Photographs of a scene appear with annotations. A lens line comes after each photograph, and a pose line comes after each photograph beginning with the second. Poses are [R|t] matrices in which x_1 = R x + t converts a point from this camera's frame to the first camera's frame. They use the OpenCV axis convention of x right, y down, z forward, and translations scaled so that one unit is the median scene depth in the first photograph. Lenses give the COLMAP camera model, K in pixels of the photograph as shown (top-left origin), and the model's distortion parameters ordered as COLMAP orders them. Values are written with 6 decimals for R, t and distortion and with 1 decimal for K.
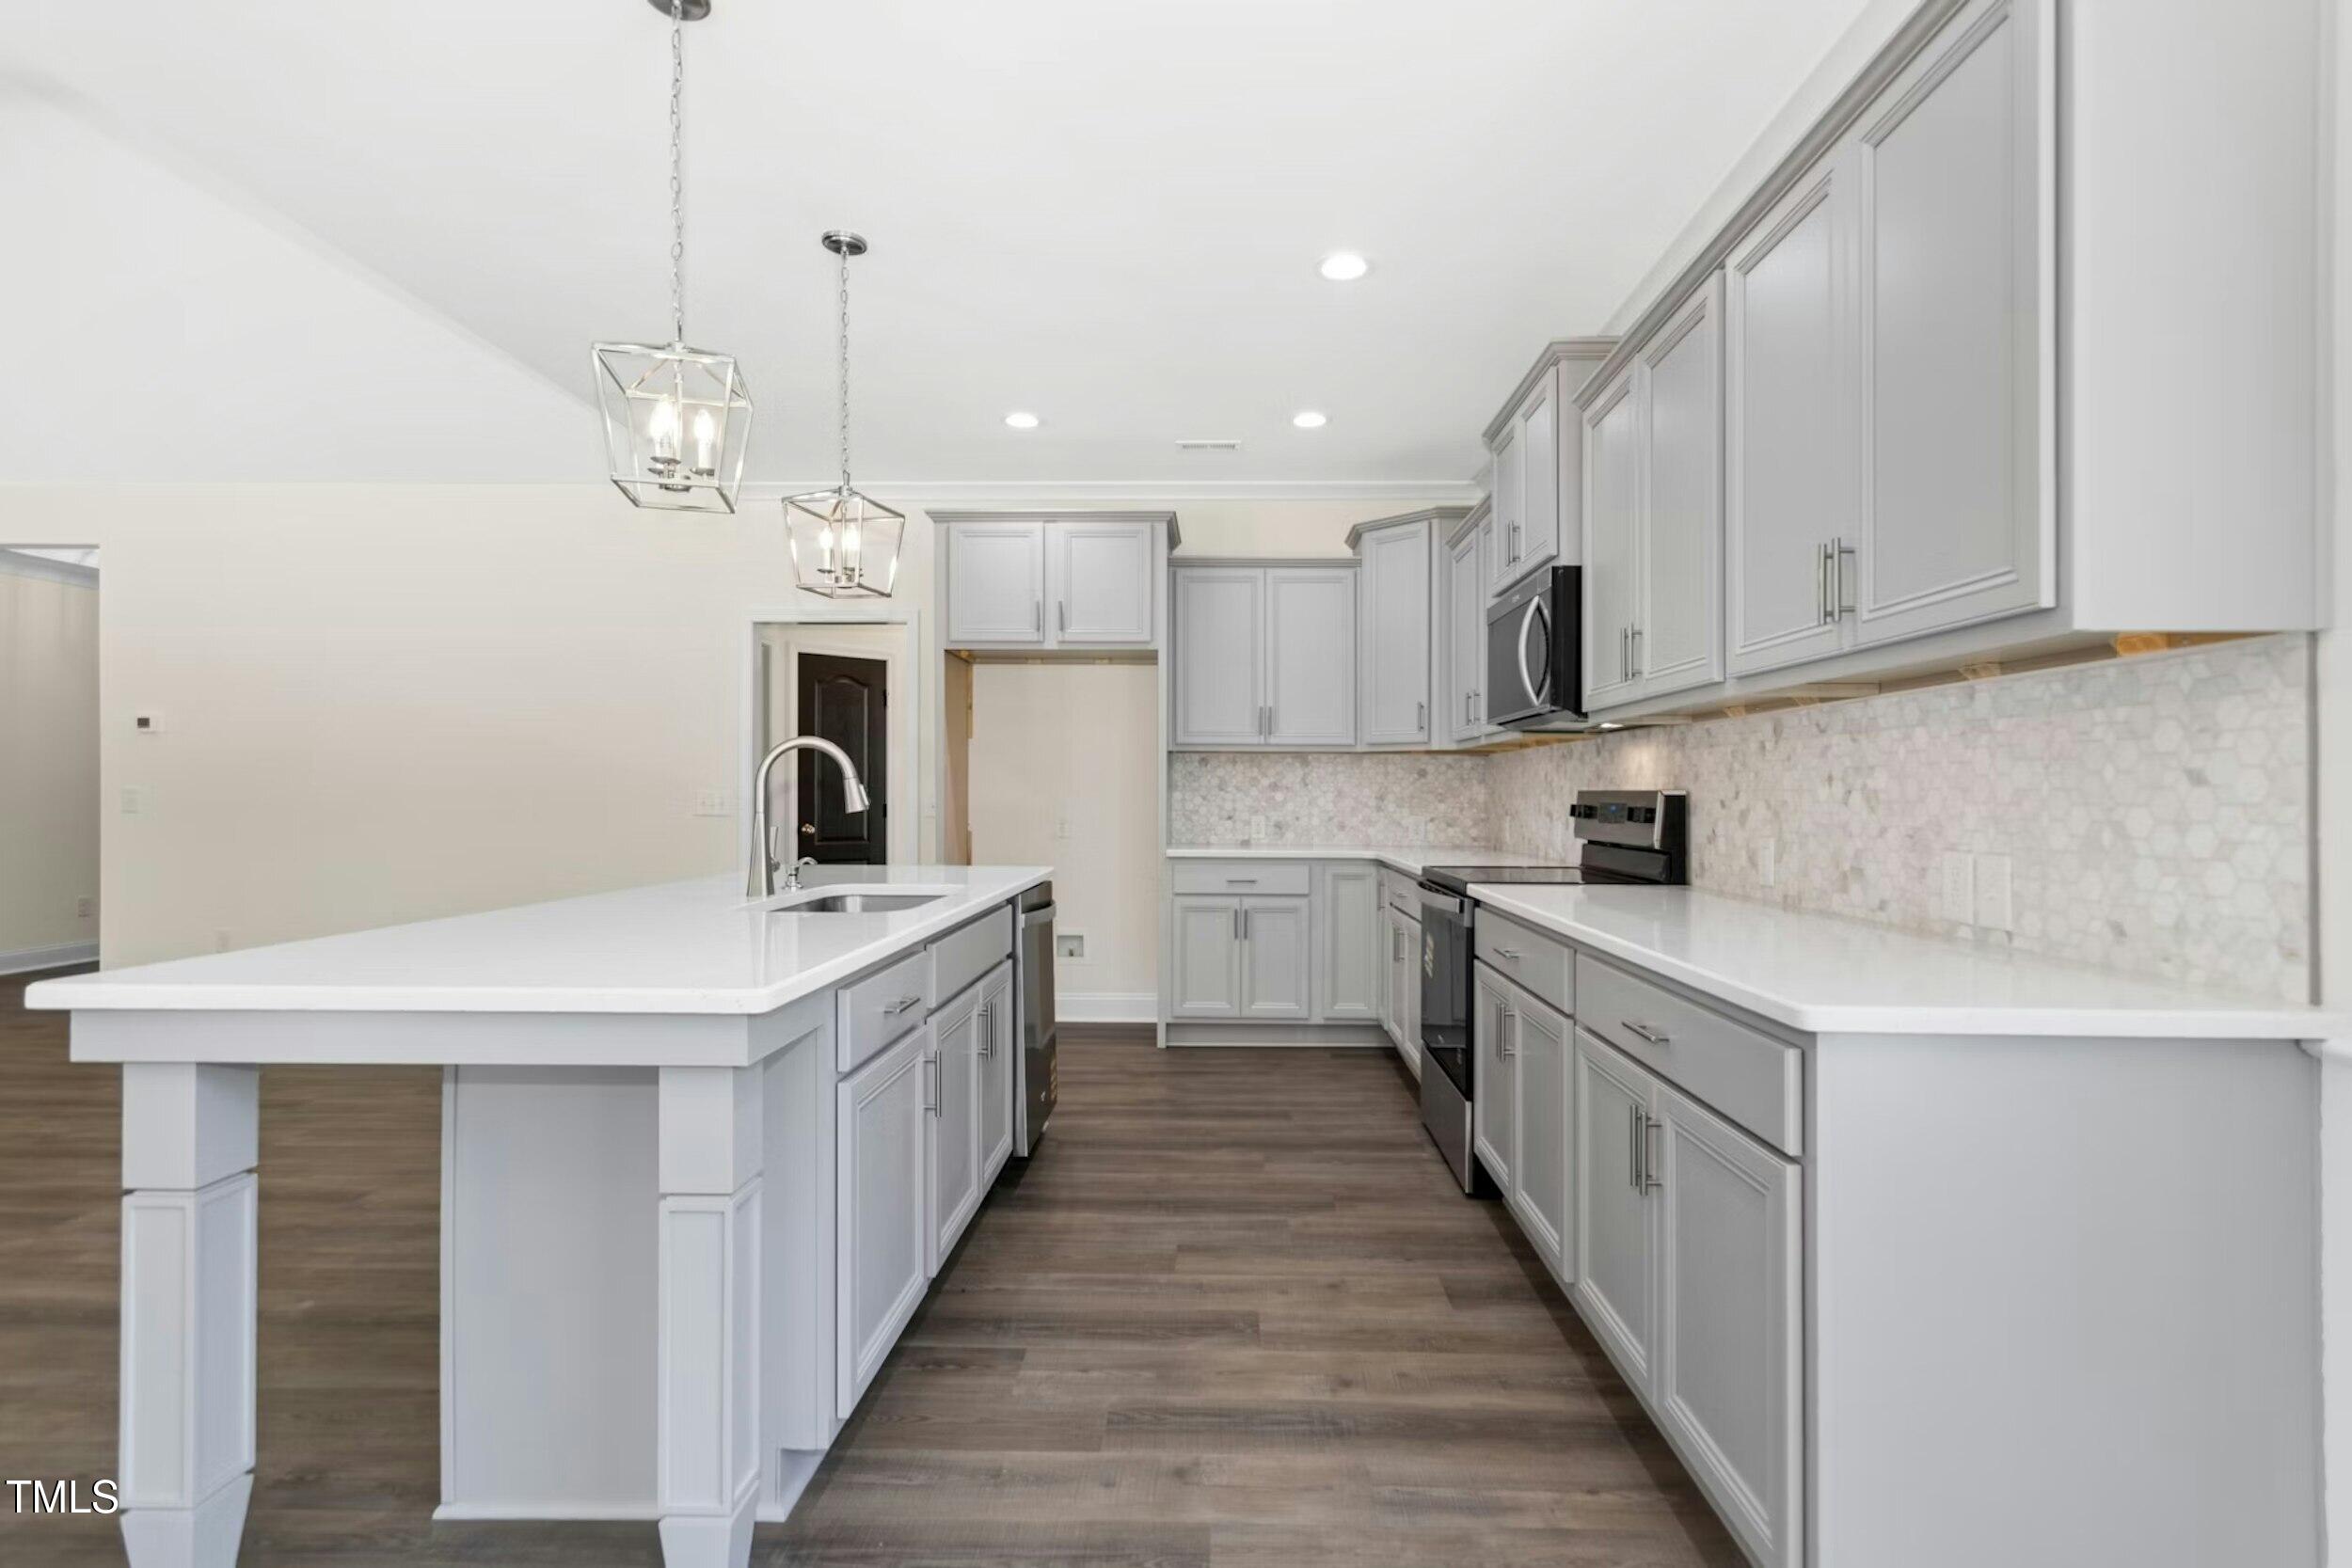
lens RADIAL K [[1110.6, 0, 1193.5], [0, 1110.6, 785.2], [0, 0, 1]] dist [0.008337, -0.000522]
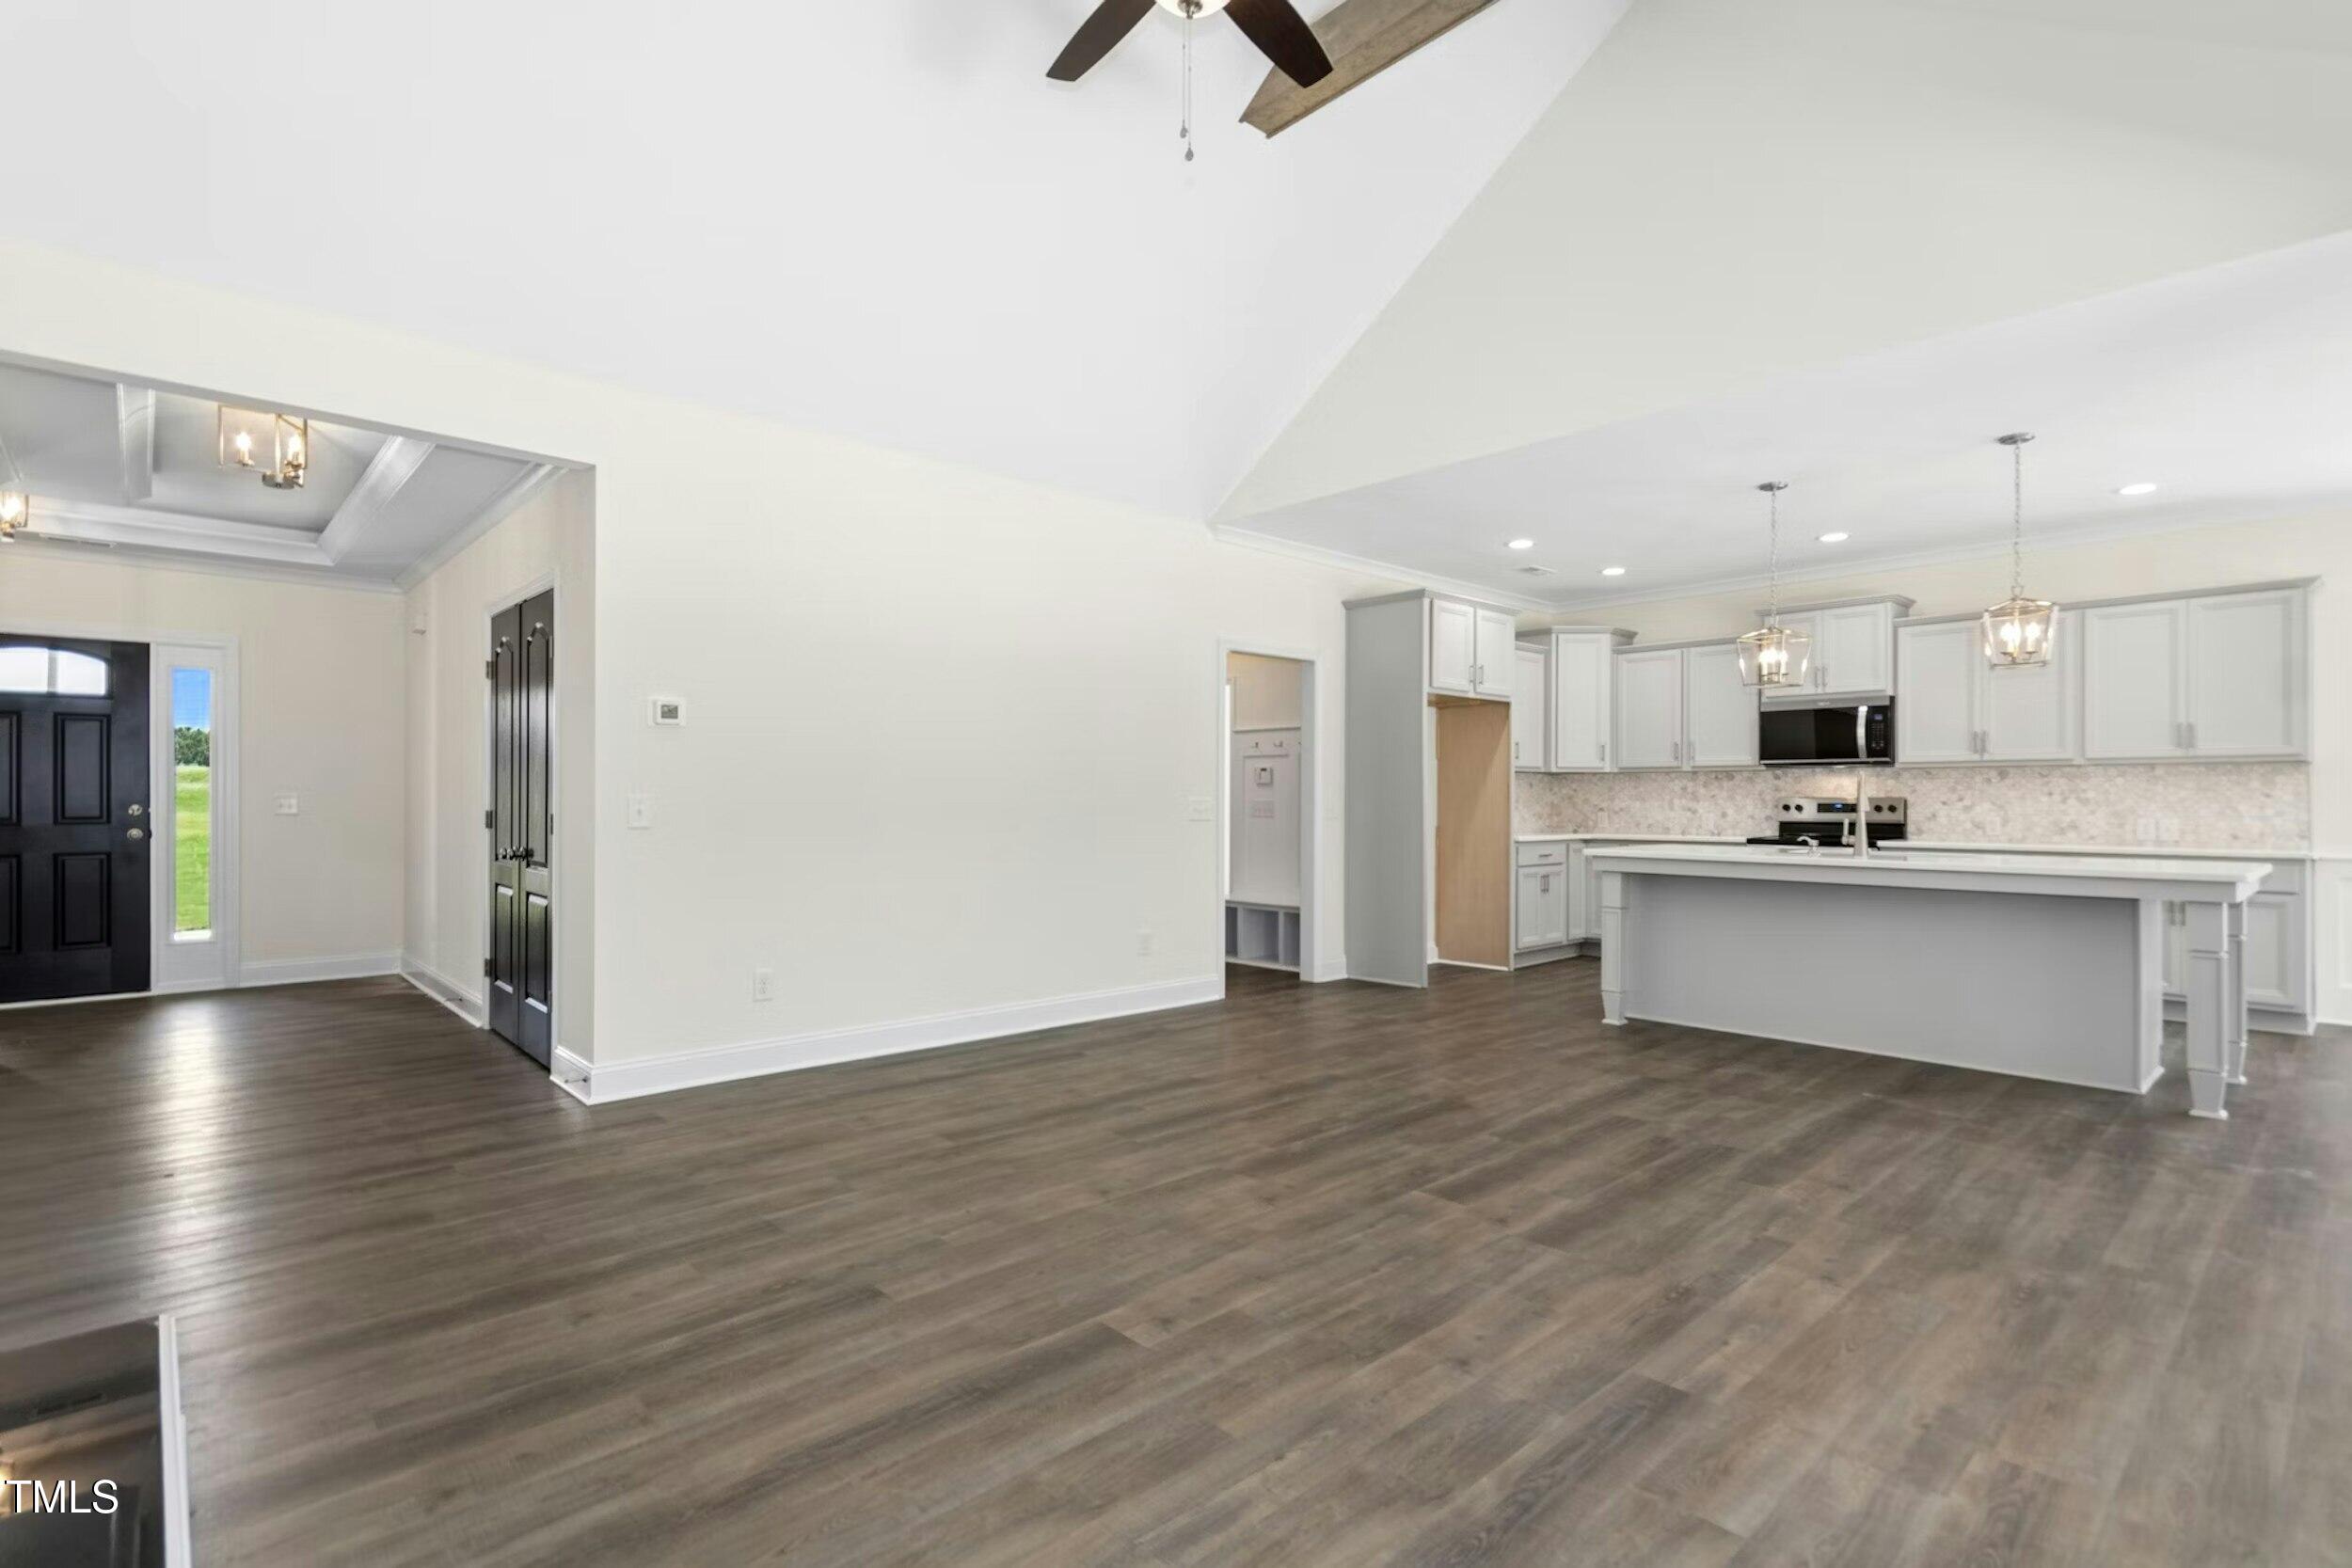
lens RADIAL K [[1110.6, 0, 1182.8], [0, 1110.6, 791.2], [0, 0, 1]] dist [0.008337, -0.000522]
pose [[0.722195, -0.000222, 0.691690, -3.170014], [-0.003872, 0.999983, 0.004364, -0.017219], [-0.691679, -0.005830, 0.722182, 0.545667]]
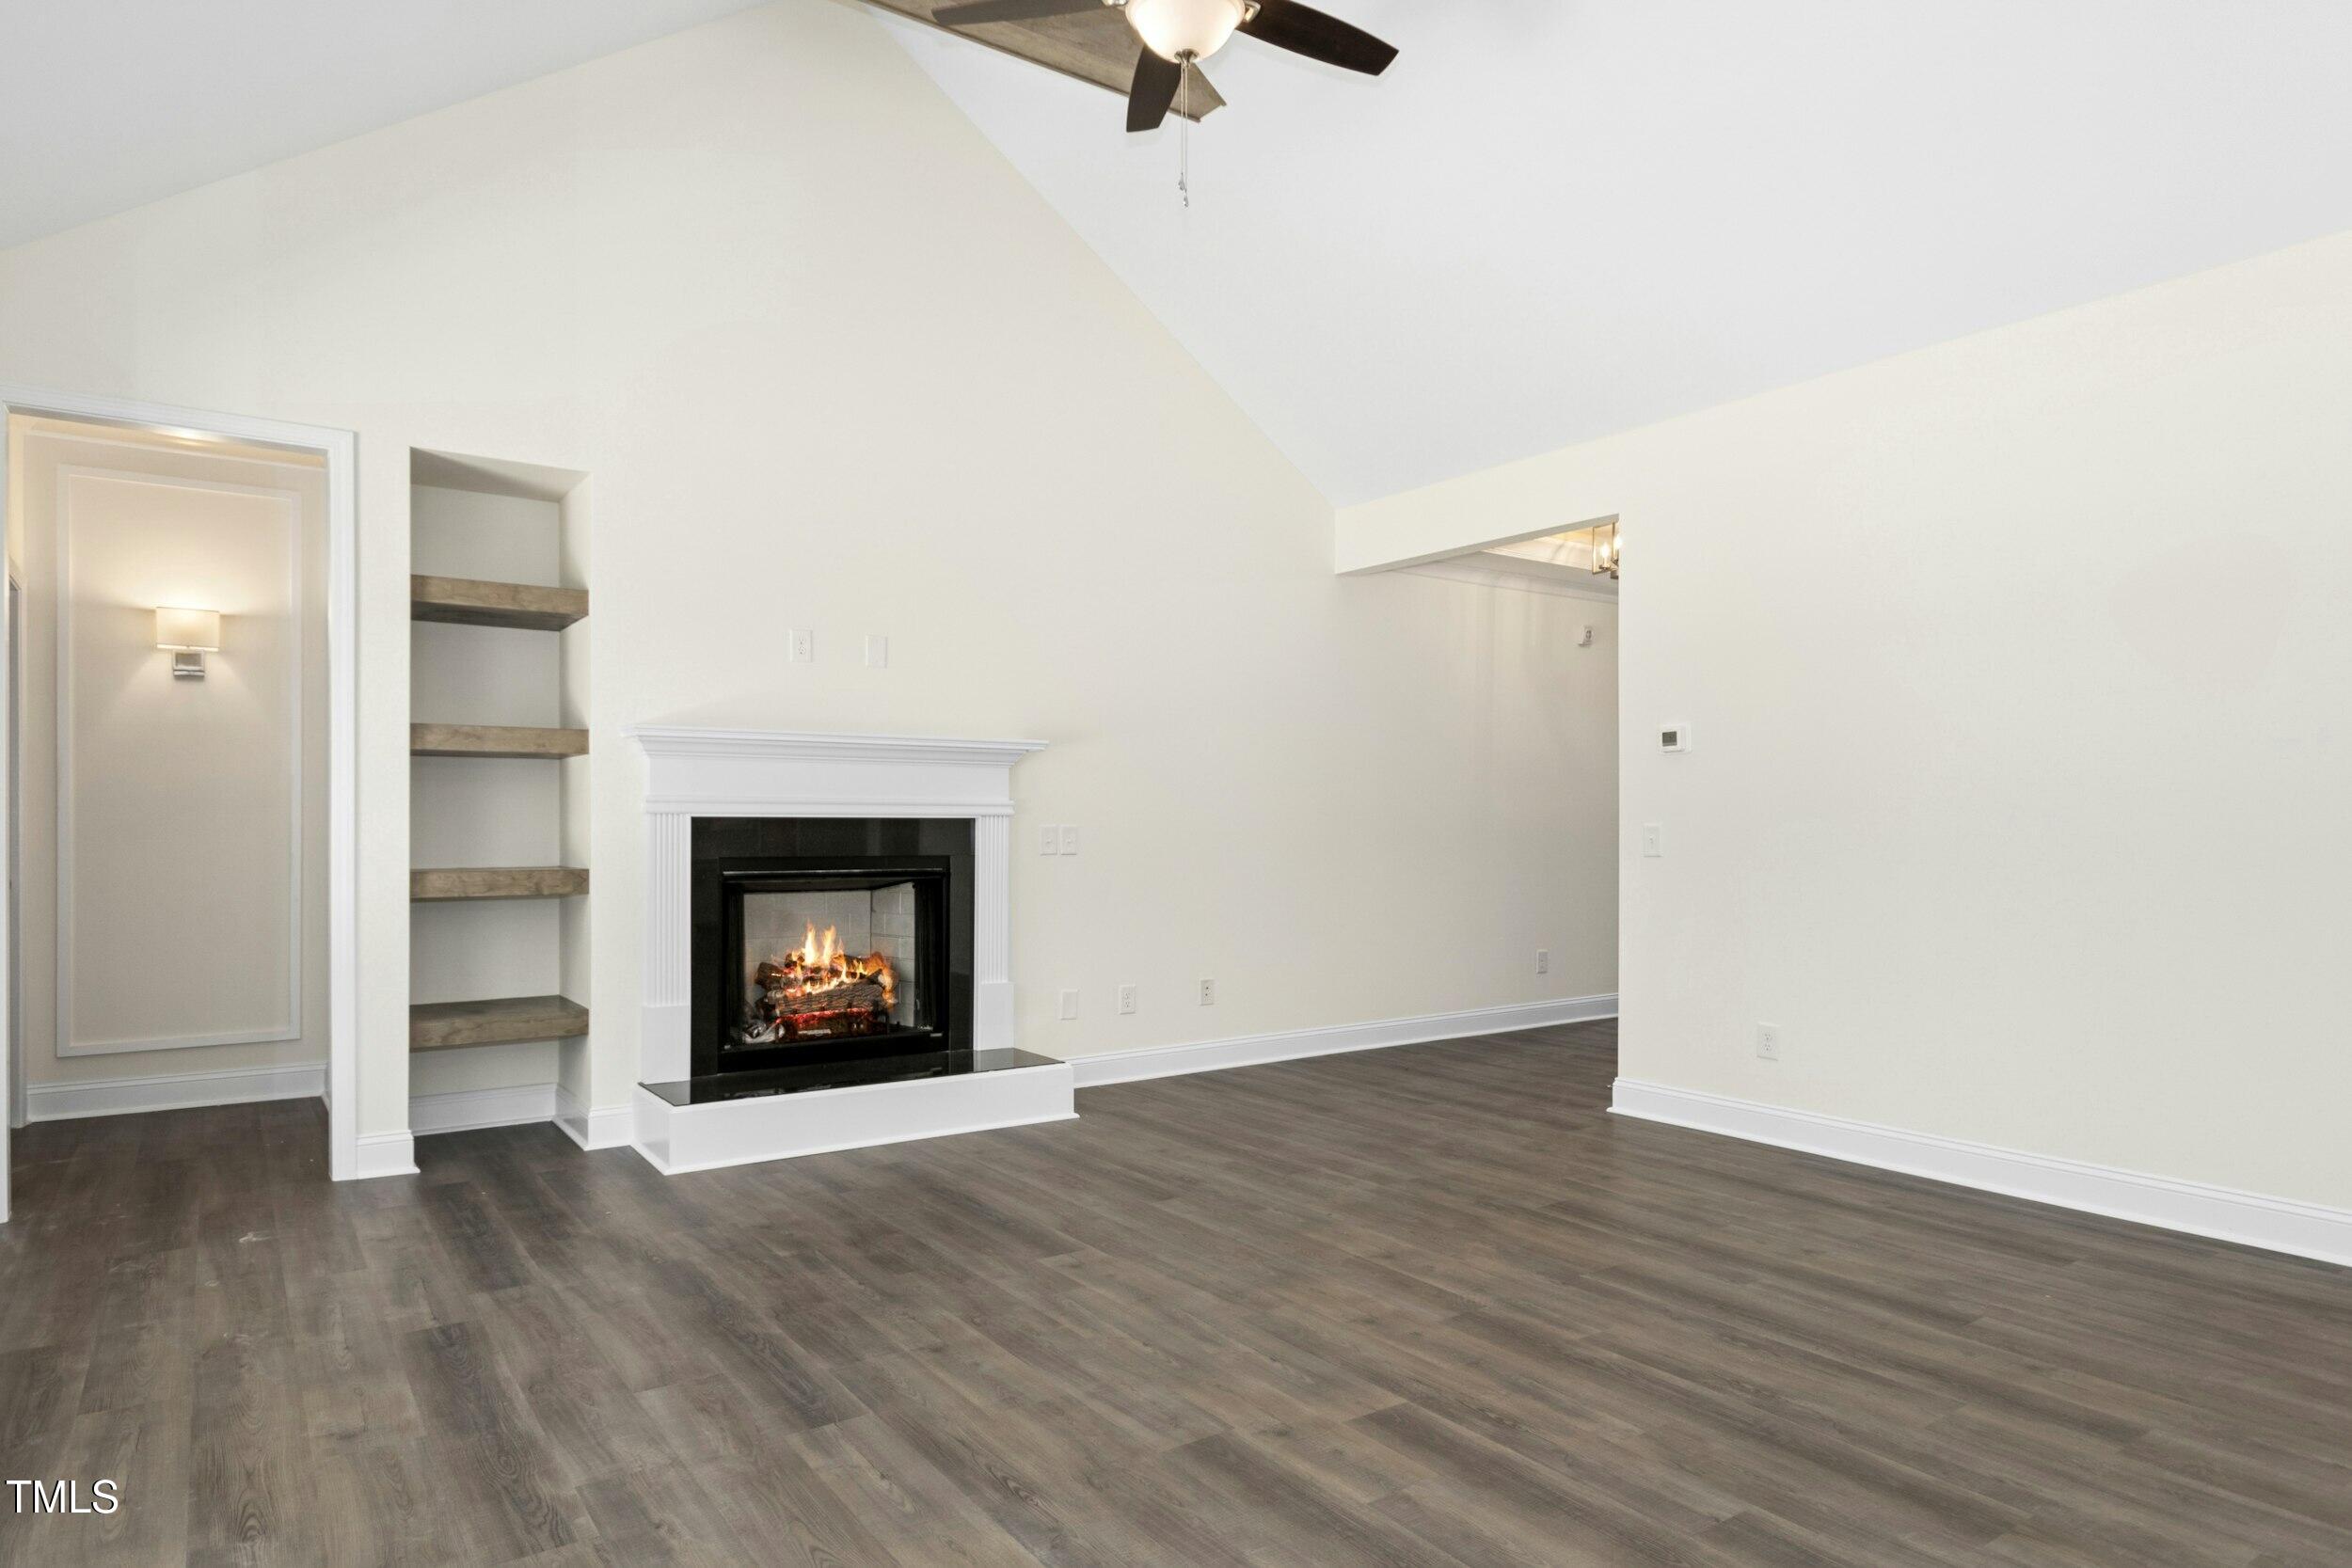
lens RADIAL K [[1380.2, 0, 1185.7], [0, 1380.2, 792.4], [0, 0, 1]] dist [-0.005397, 0.006112]
pose [[0.591127, -0.023494, -0.806236, -1.004076], [0.009271, 0.999708, -0.022334, -0.004930], [0.806525, 0.005727, 0.591172, 0.494688]]
